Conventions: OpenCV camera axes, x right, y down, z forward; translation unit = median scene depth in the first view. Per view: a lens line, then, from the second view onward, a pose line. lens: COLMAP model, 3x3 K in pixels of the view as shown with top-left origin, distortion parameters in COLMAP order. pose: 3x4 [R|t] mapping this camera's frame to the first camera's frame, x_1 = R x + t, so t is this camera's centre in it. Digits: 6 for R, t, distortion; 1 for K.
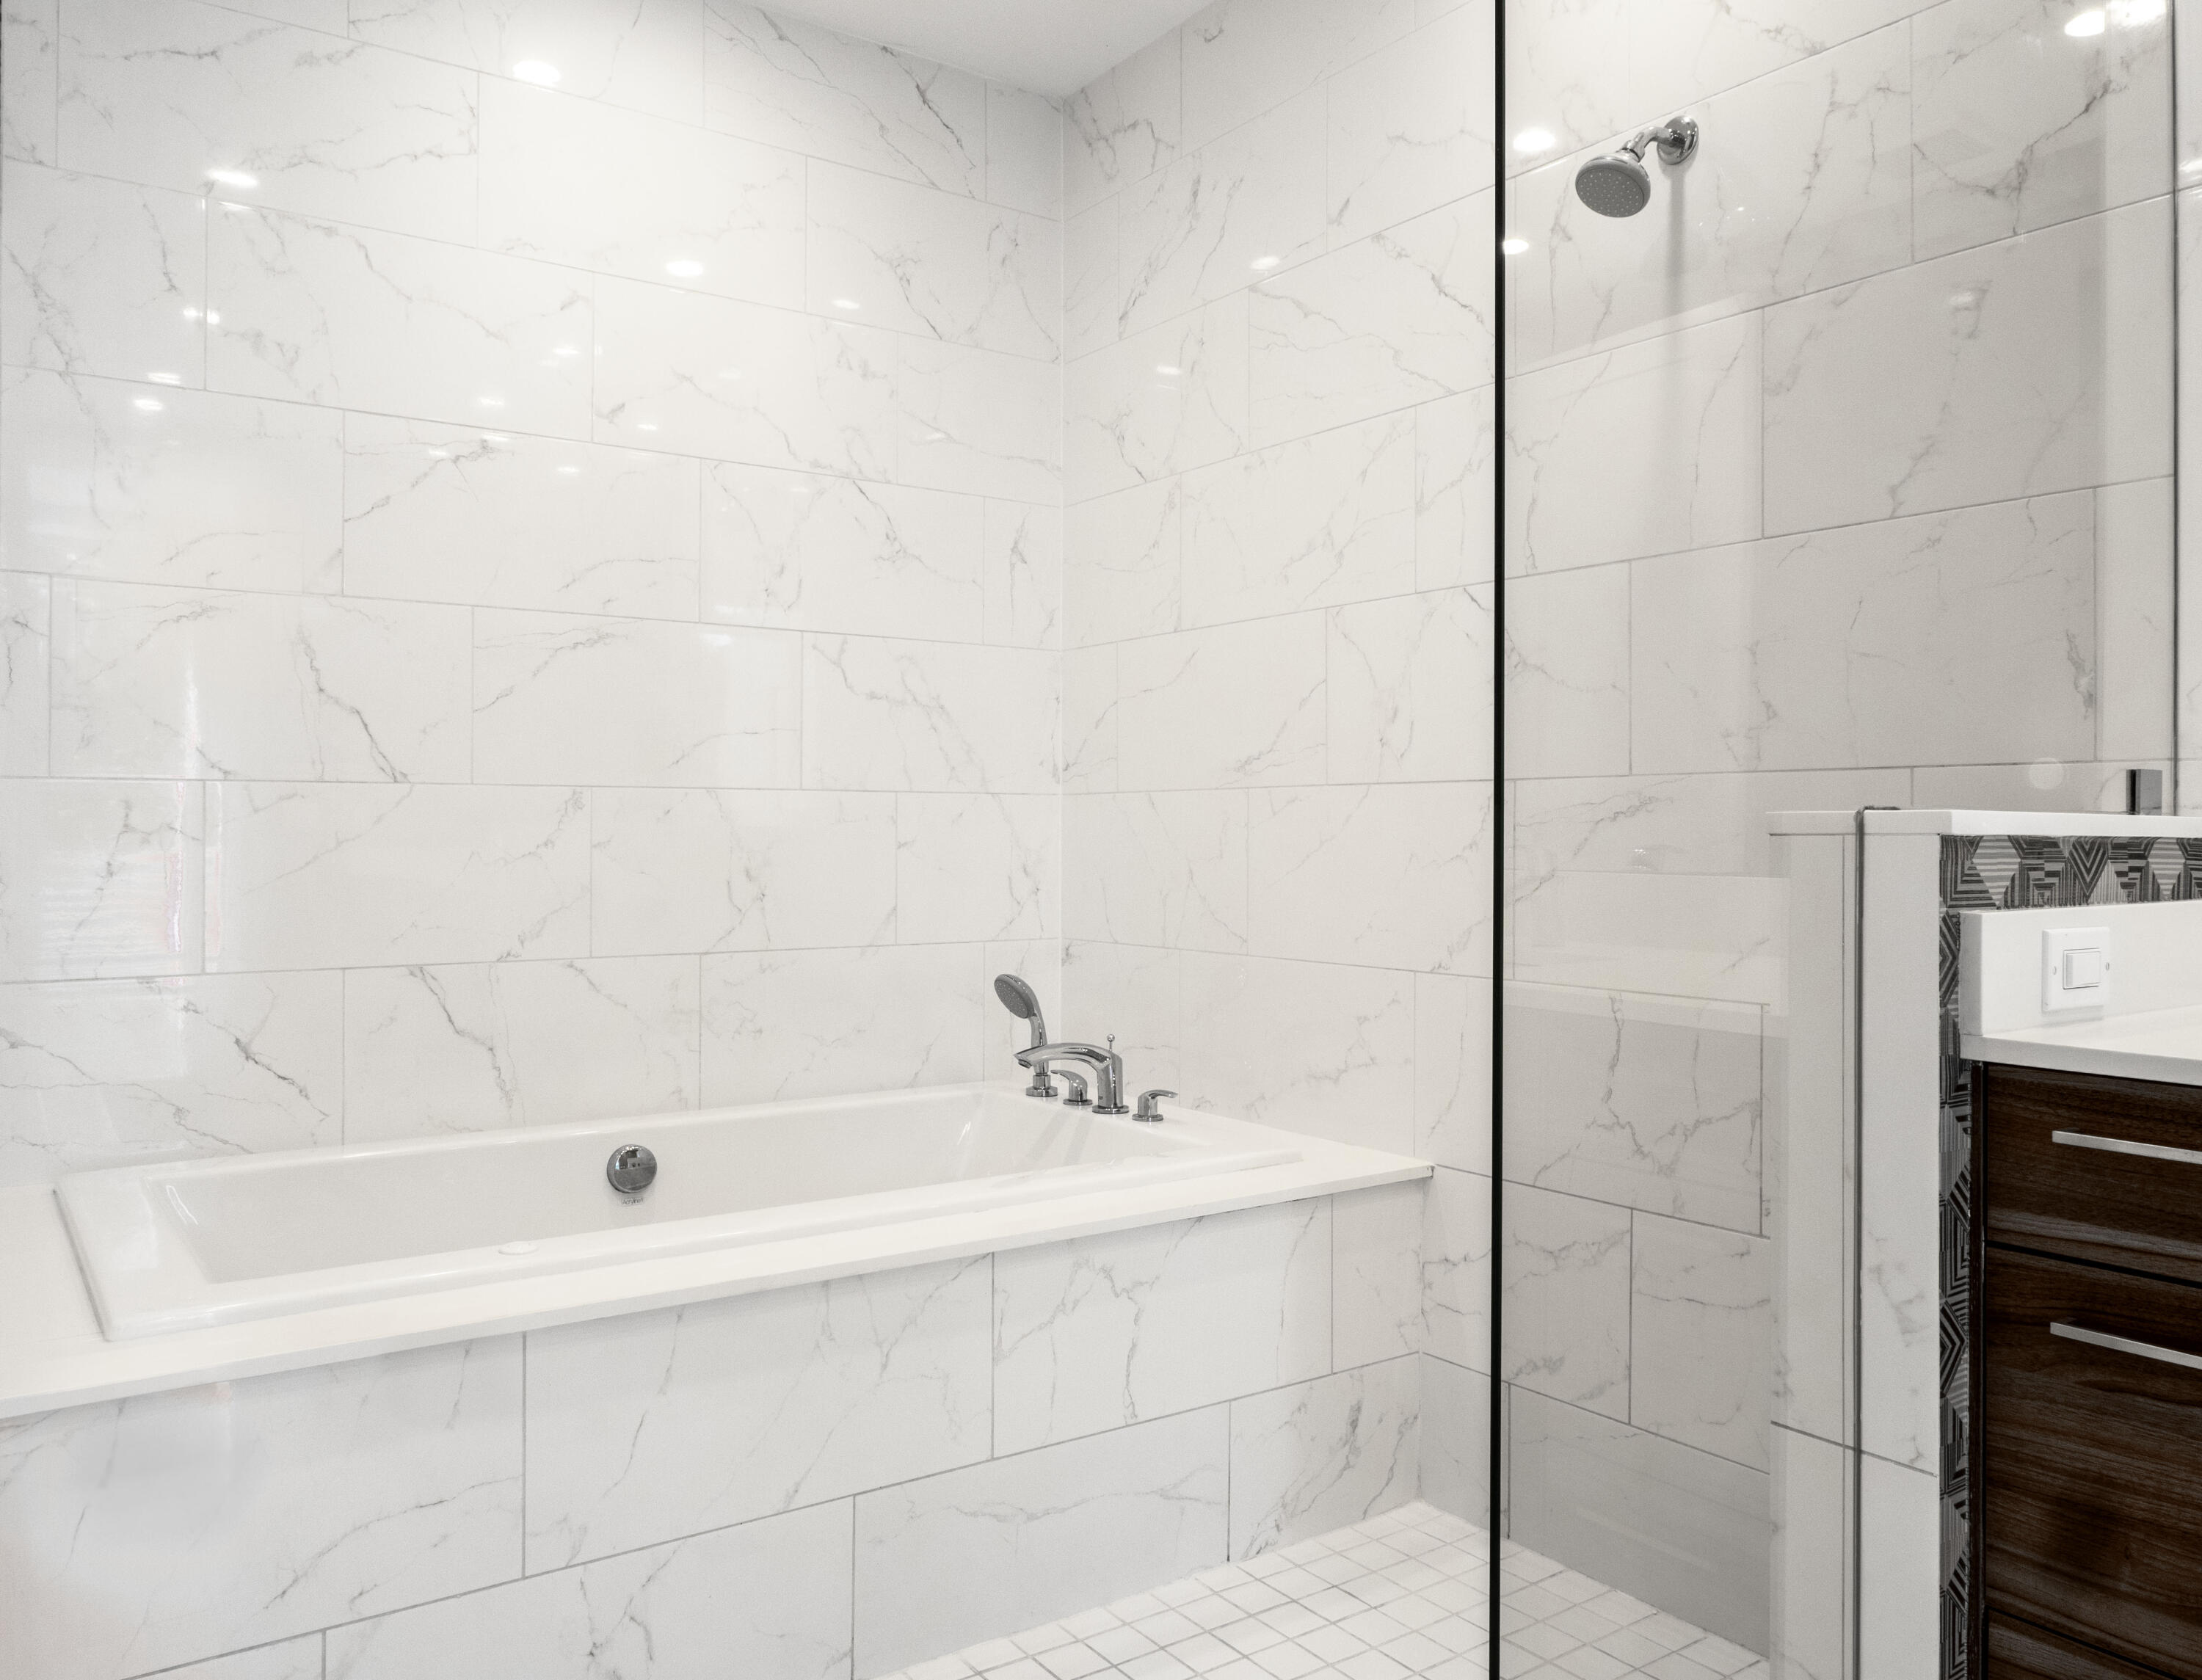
lens RADIAL K [[1649.7, 0, 1087.1], [0, 1649.7, 838.7], [0, 0, 1]] dist [-0.025575, 0.009334]
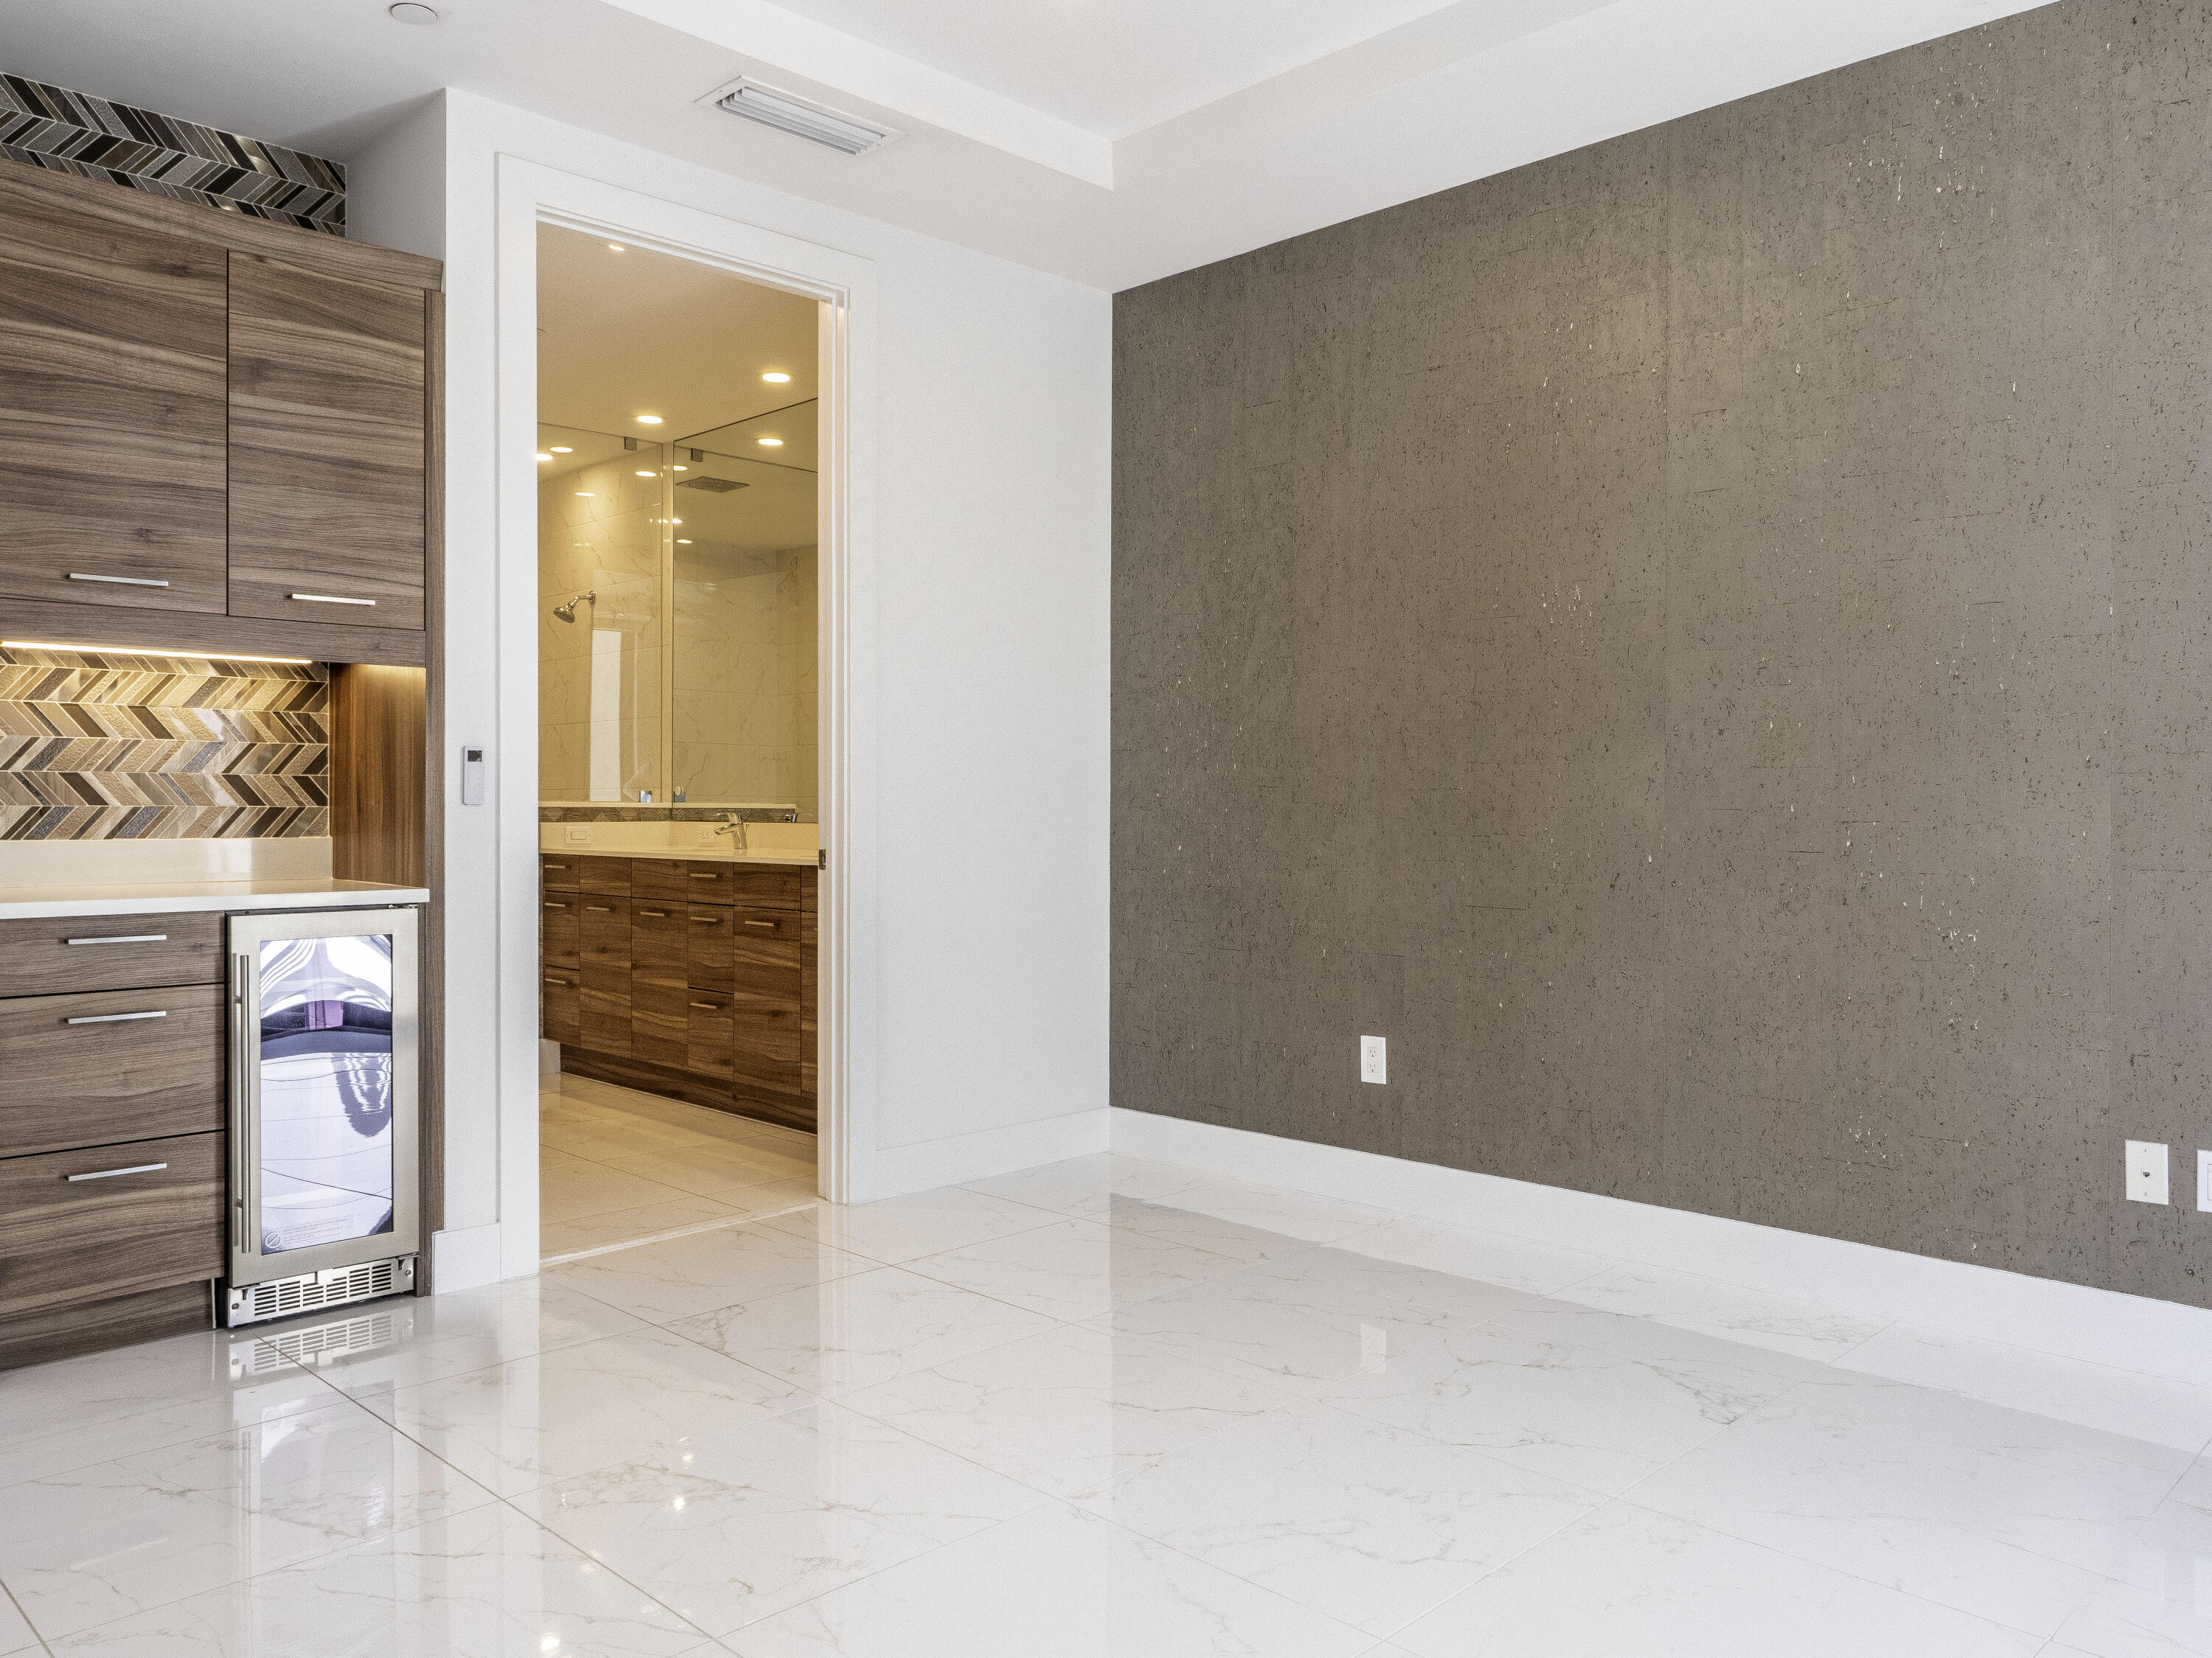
lens RADIAL K [[1632.7, 0, 1108.6], [0, 1632.7, 810.8], [0, 0, 1]] dist [-0.013425, -0.002735]
pose [[0.985116, -0.001781, 0.171879, 0.803627], [0.001836, 0.999998, -0.000163, 0.007487], [-0.171879, 0.000476, 0.985118, -2.376290]]
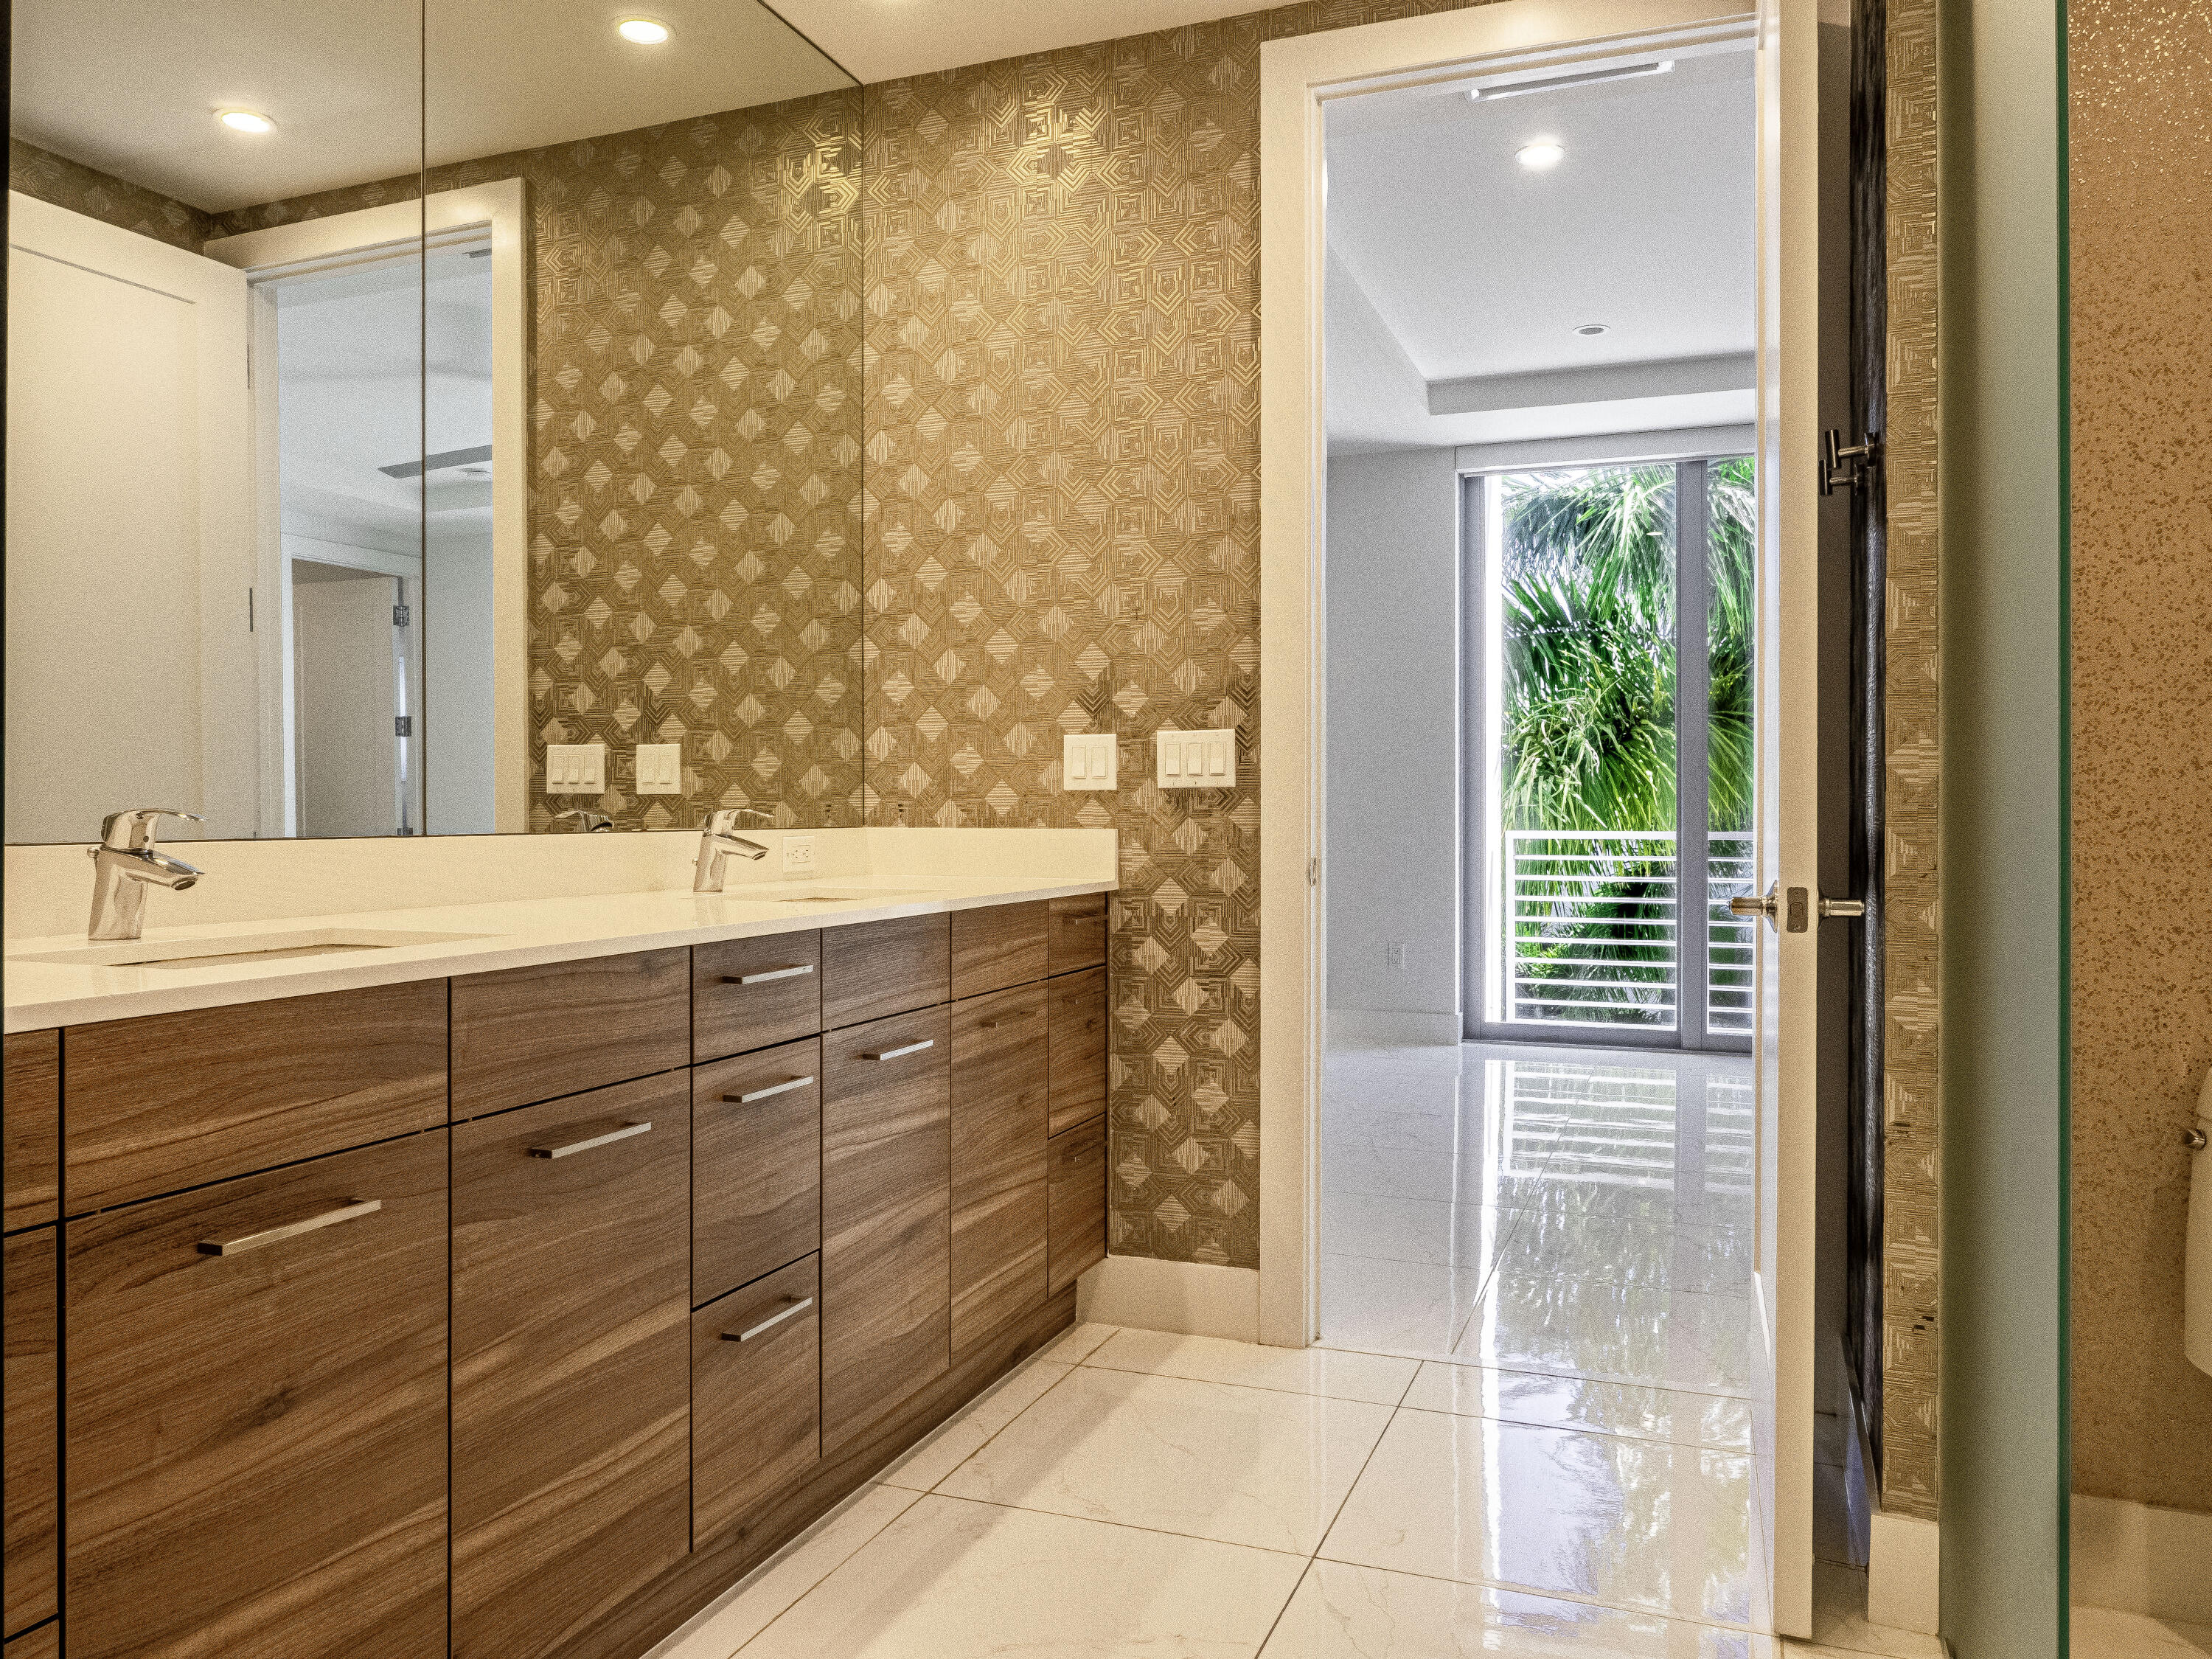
lens RADIAL K [[1632.8, 0, 1106.0], [0, 1632.8, 820.4], [0, 0, 1]] dist [-0.013425, -0.002735]
pose [[-0.568519, -0.006359, 0.822645, -0.231284], [0.000238, 0.999969, 0.007895, 0.008490], [-0.822670, 0.004684, -0.568500, 0.484816]]
